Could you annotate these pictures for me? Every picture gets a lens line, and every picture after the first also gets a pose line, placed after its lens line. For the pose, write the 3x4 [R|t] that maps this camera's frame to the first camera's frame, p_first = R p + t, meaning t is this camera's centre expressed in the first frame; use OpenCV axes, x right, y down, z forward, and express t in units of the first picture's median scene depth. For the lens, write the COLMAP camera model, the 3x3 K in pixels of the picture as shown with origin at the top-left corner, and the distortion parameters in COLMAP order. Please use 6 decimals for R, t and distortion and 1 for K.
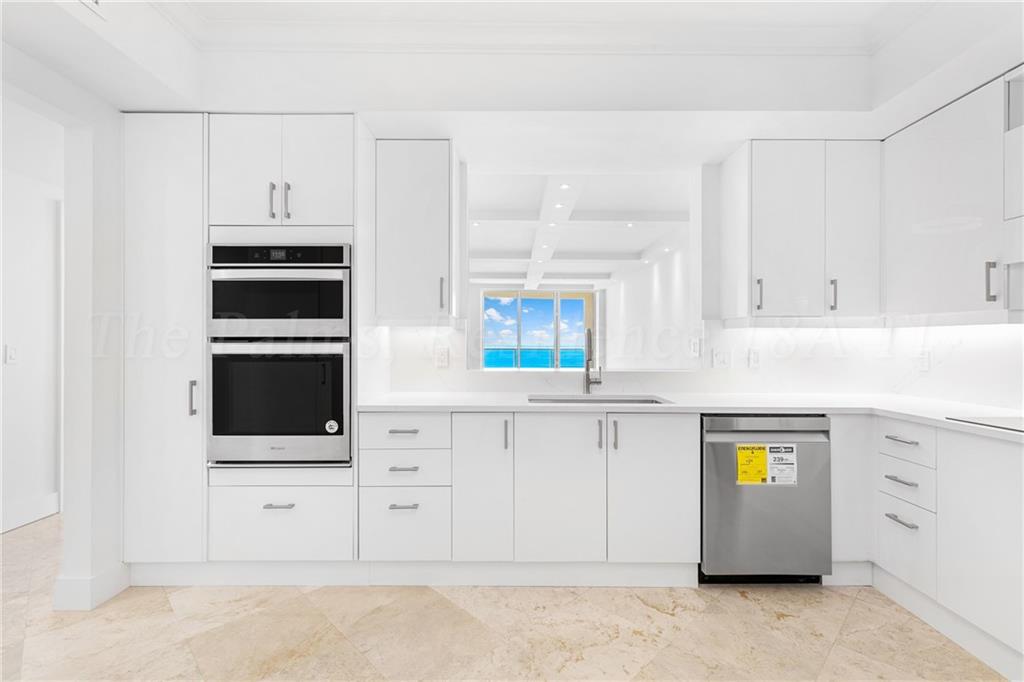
lens RADIAL K [[459.6, 0, 512.0], [0, 459.6, 341.0], [0, 0, 1]] dist [0.004437, -0.000051]
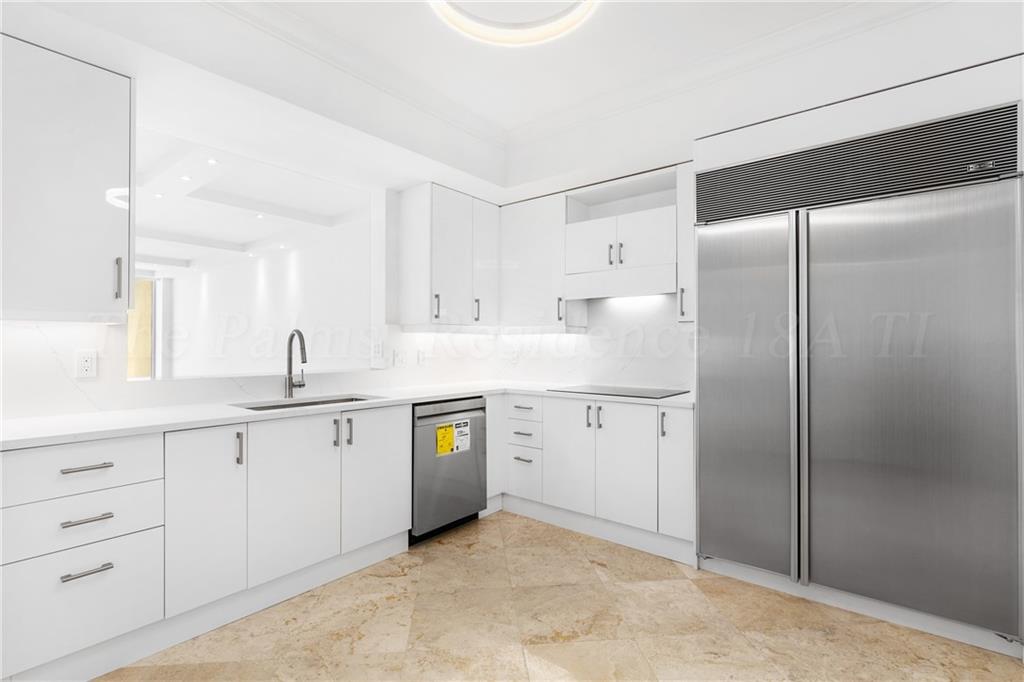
lens RADIAL K [[480.7, 0, 512.0], [0, 480.7, 341.0], [0, 0, 1]] dist [-0.003127, -0.000305]
pose [[0.629500, 0.005158, 0.776983, -0.402855], [-0.003147, 0.999987, -0.004089, -0.001485], [-0.776994, 0.000129, 0.629508, 0.010231]]
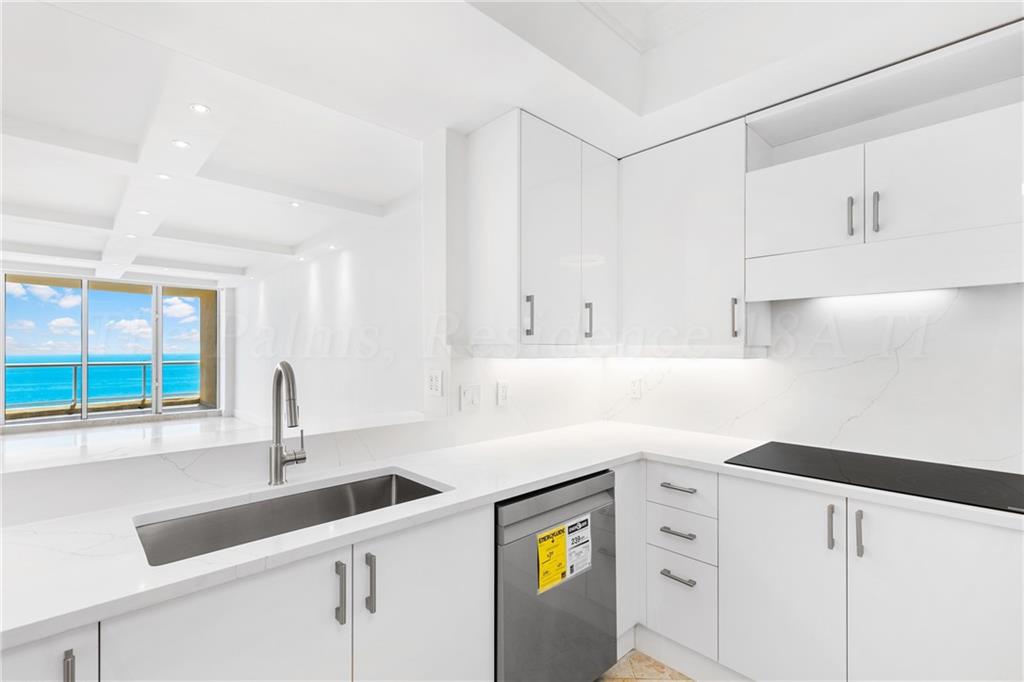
lens RADIAL K [[461.9, 0, 511.6], [0, 461.9, 347.6], [0, 0, 1]] dist [0.004261, 0.000125]
pose [[0.722112, 0.000696, 0.691776, -0.014259], [-0.000722, 1.000000, -0.000252, -0.054088], [-0.691775, -0.000317, 0.722113, 0.527346]]
